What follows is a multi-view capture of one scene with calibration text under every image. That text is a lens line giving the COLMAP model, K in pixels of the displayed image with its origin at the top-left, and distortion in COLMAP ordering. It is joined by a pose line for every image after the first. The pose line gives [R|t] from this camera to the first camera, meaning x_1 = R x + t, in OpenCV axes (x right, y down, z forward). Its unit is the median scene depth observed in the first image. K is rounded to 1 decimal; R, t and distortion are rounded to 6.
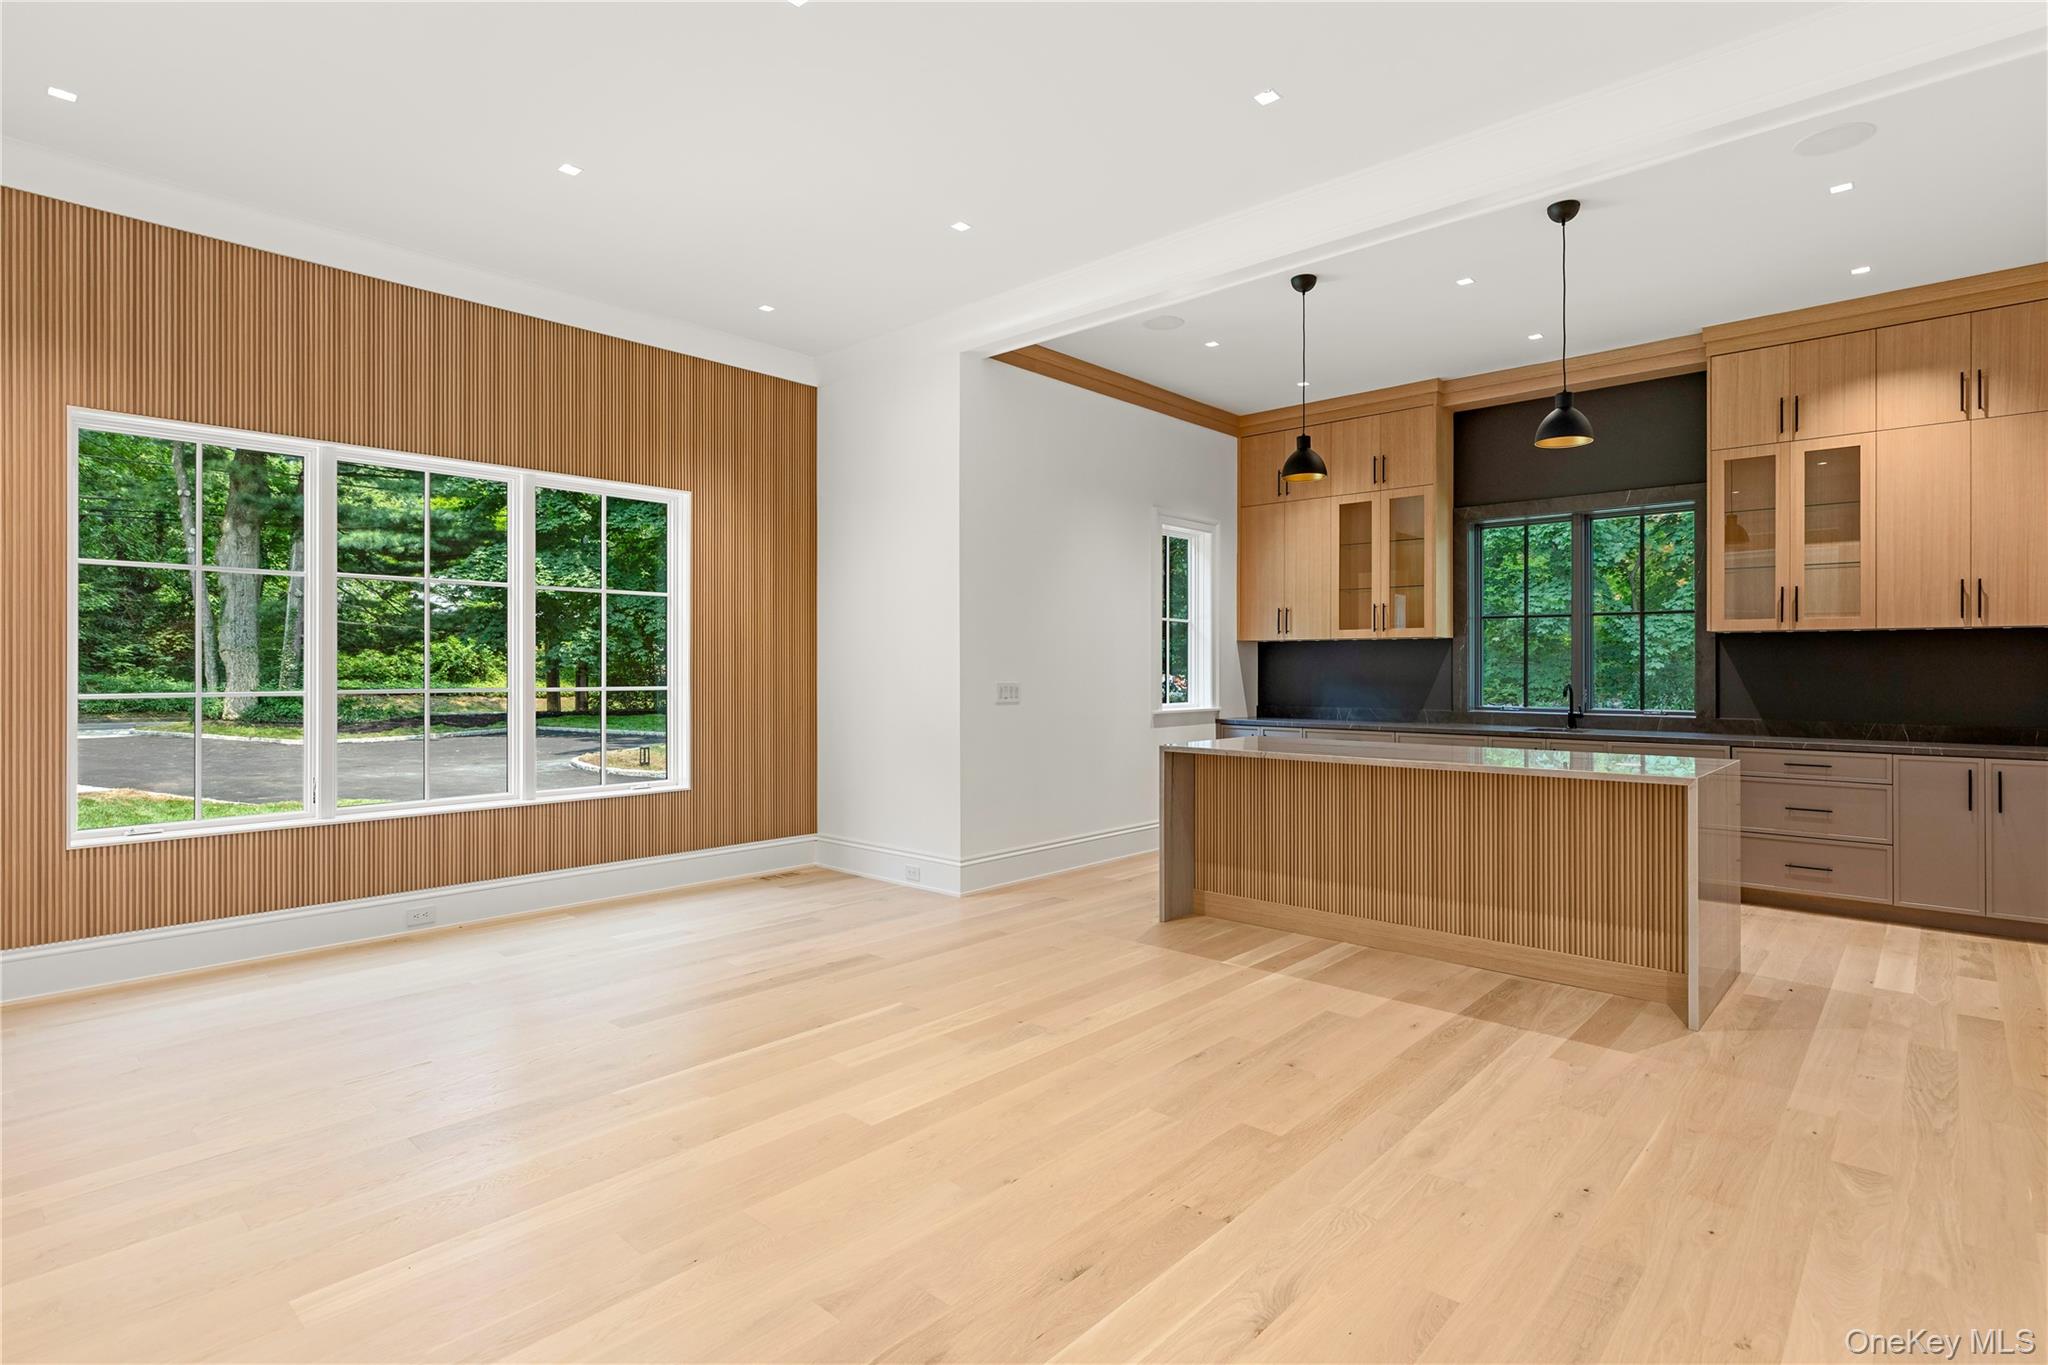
lens RADIAL K [[1040.1, 0, 1070.7], [0, 1040.1, 668.4], [0, 0, 1]] dist [-0.001726, -0.001267]
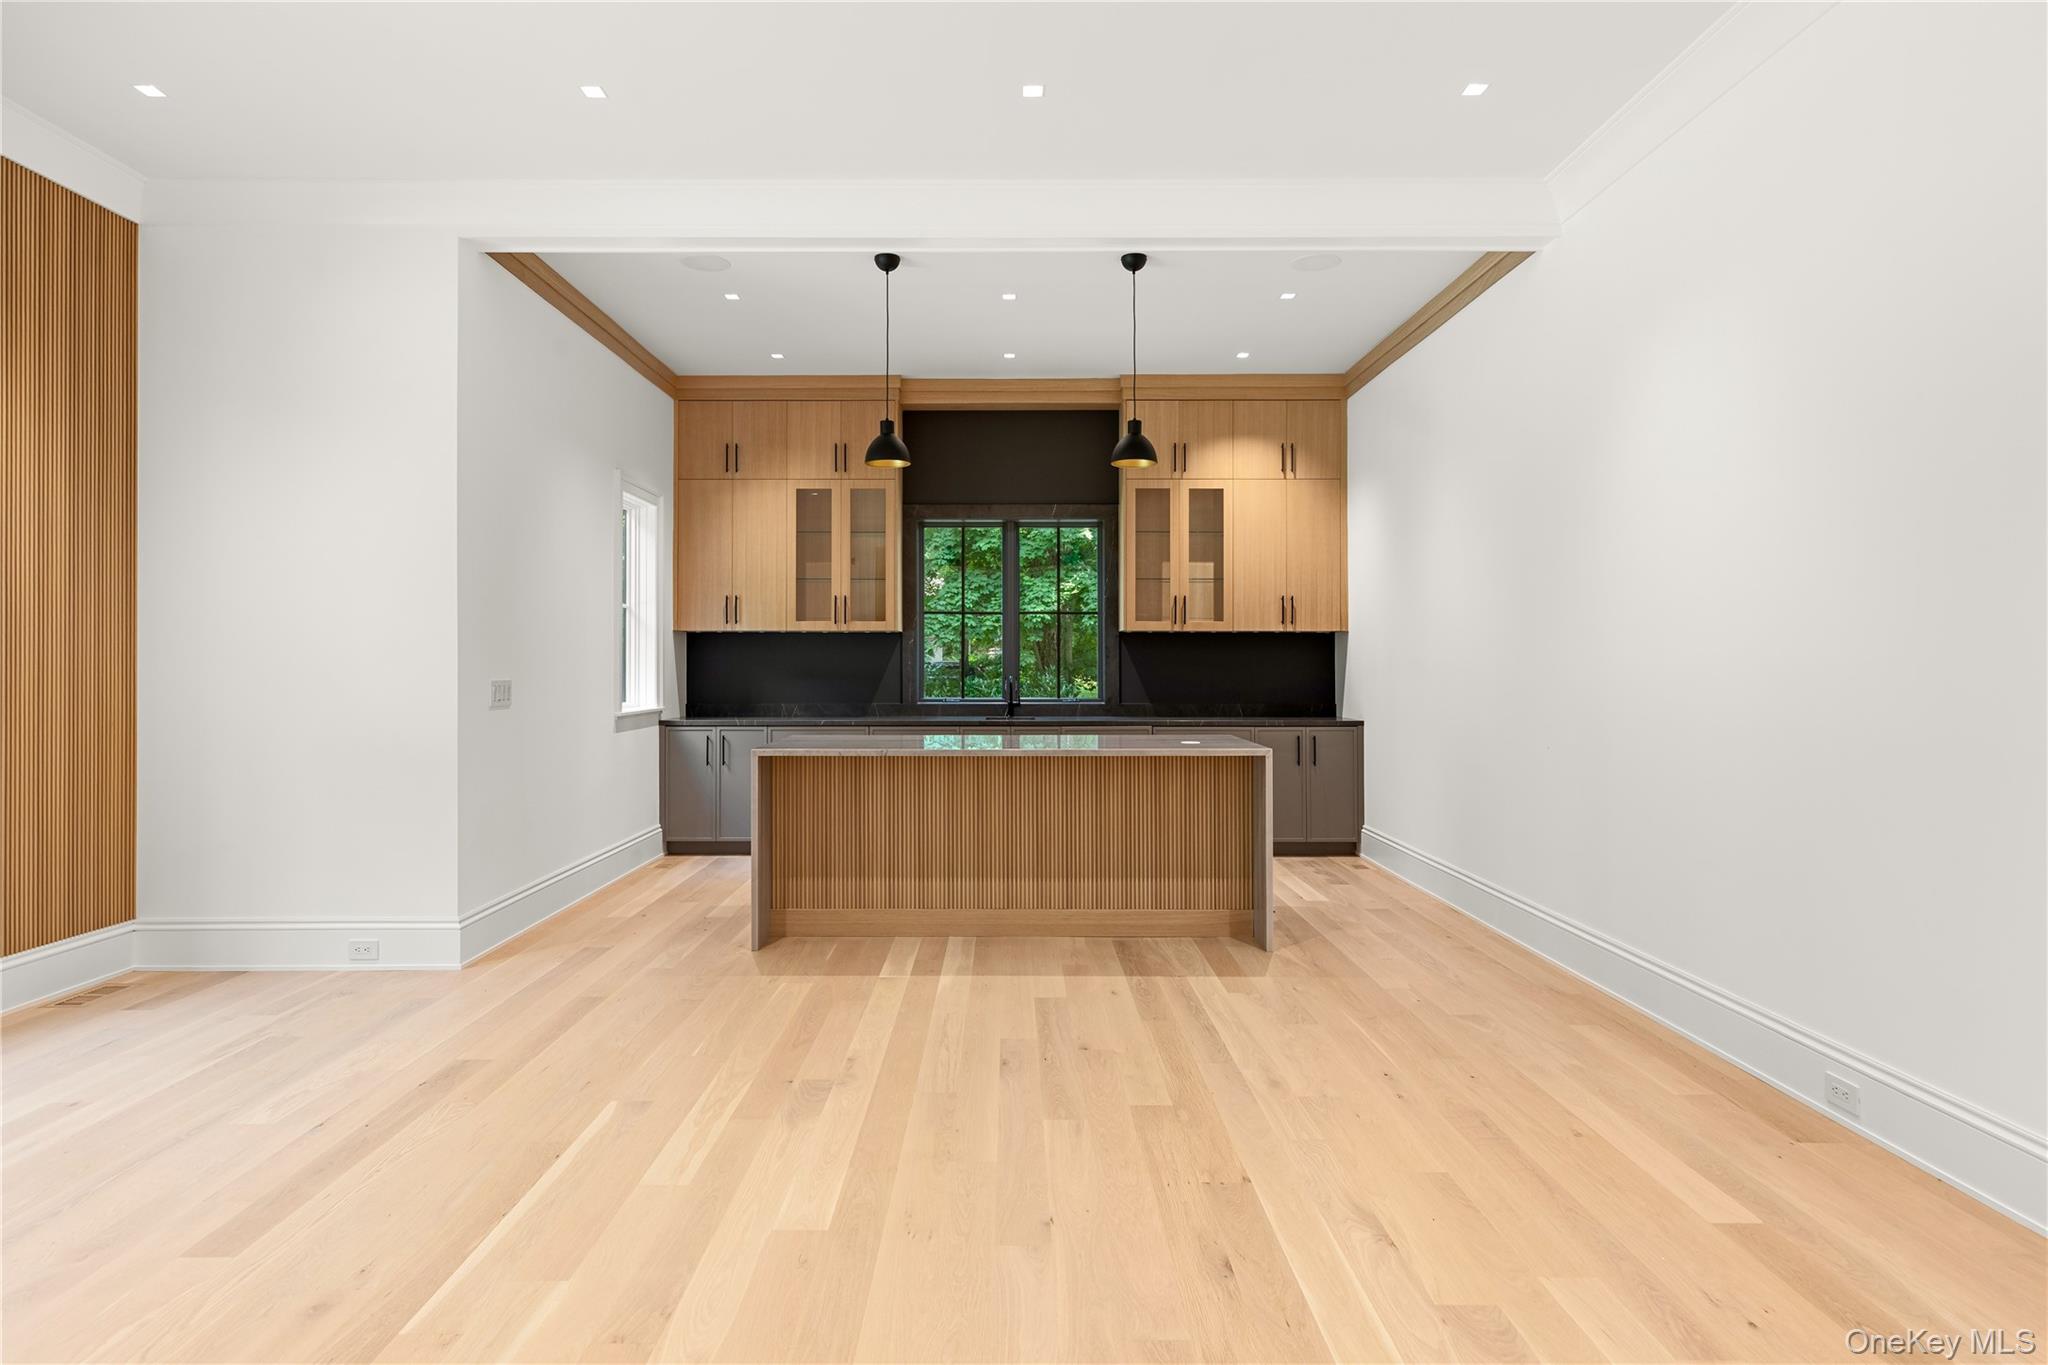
lens RADIAL K [[1104.2, 0, 1070.0], [0, 1104.2, 654.2], [0, 0, 1]] dist [-0.000214, 0.003767]
pose [[0.738809, 0.004464, 0.673900, -0.319117], [0.000834, 0.999971, -0.007539, 0.001079], [-0.673914, 0.006132, 0.738784, 0.122753]]
